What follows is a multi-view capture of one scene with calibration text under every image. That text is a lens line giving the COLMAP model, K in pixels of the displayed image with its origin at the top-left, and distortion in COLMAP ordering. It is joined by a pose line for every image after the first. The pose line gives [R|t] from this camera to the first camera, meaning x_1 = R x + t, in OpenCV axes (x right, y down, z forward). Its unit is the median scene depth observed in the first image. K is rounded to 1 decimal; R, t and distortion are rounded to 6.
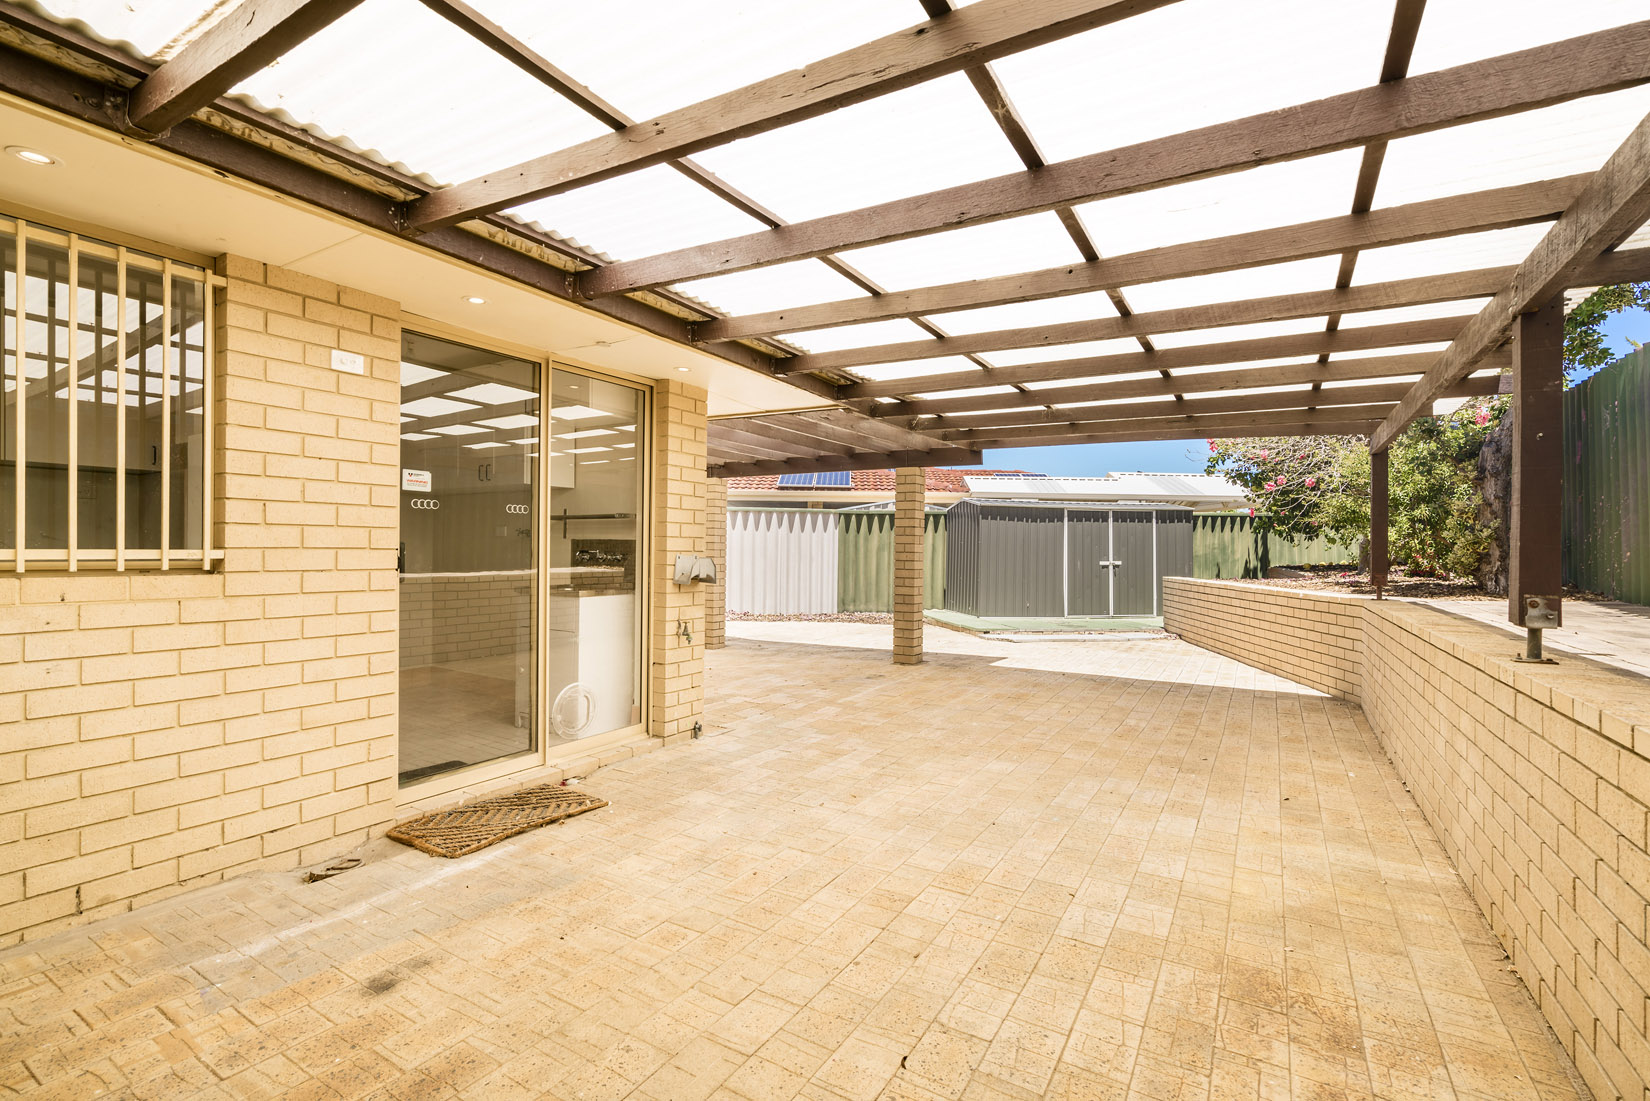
lens RADIAL K [[748.8, 0, 824.0], [0, 748.8, 553.0], [0, 0, 1]] dist [0.001913, 0.001373]
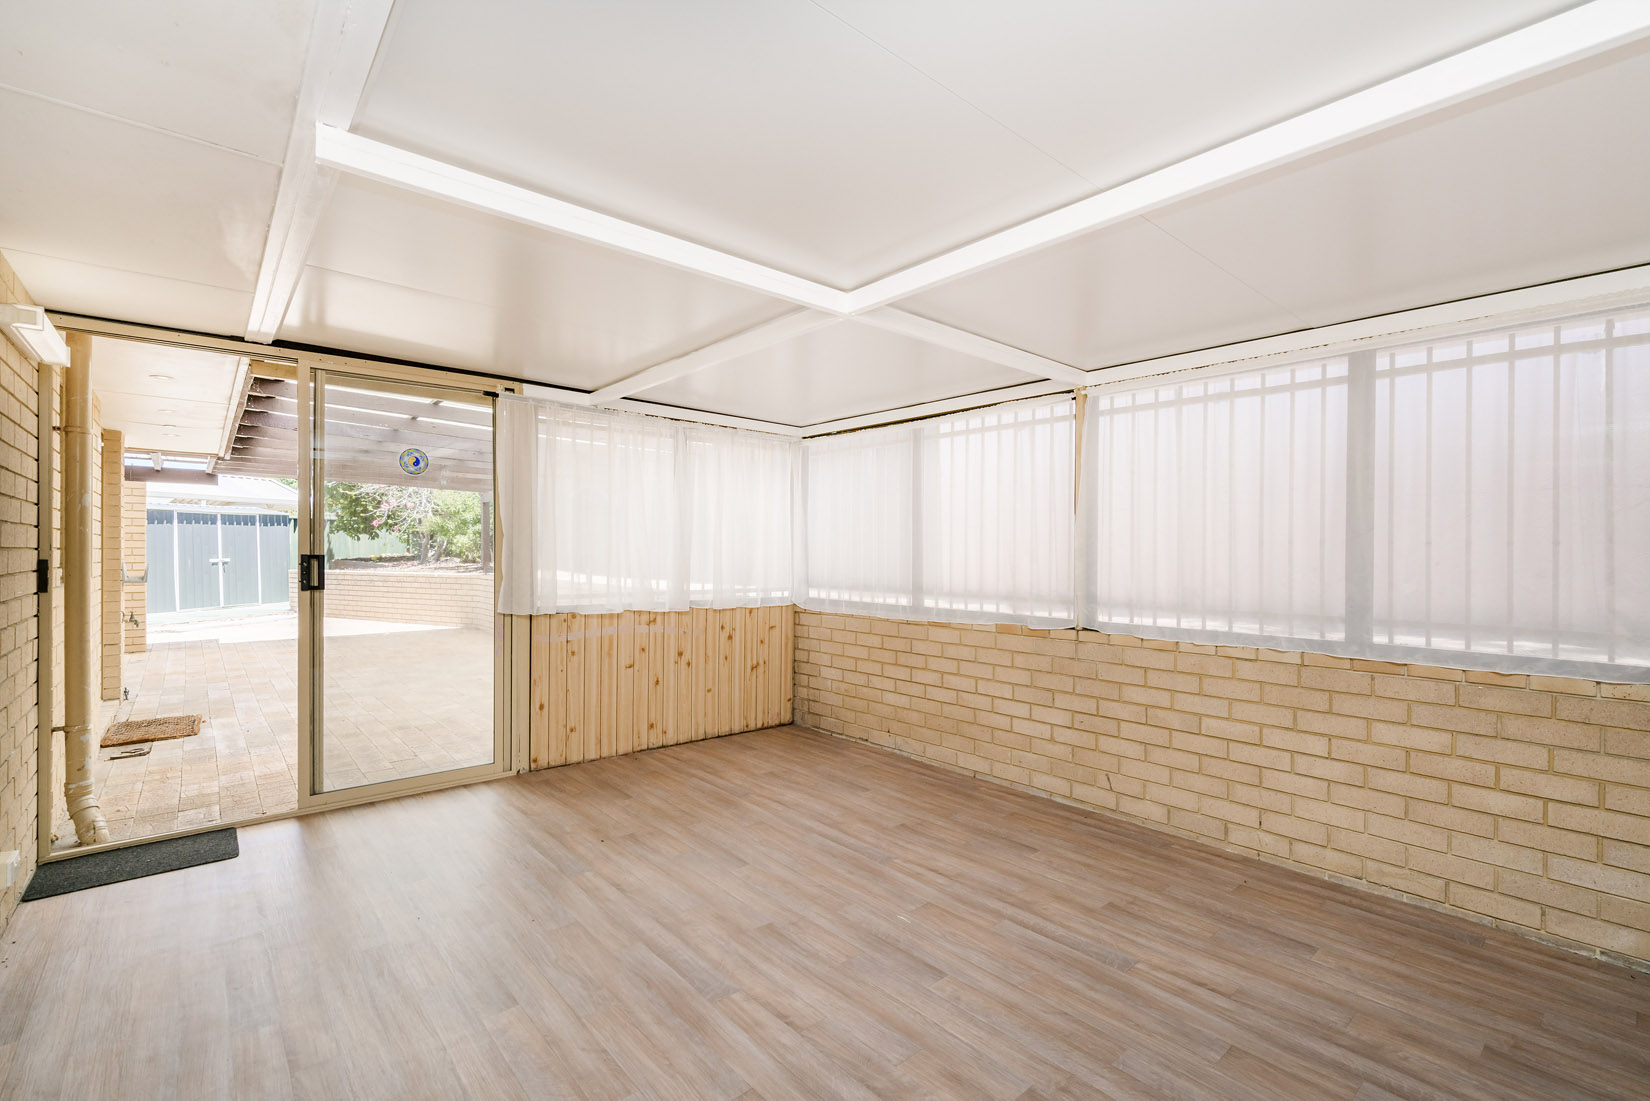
lens RADIAL K [[748.8, 0, 821.9], [0, 748.8, 550.2], [0, 0, 1]] dist [0.001913, 0.001373]
pose [[0.320253, -0.016238, 0.947193, -0.404576], [0.006305, 0.999867, 0.015009, -0.013120], [-0.947311, 0.001165, 0.320313, -0.233043]]
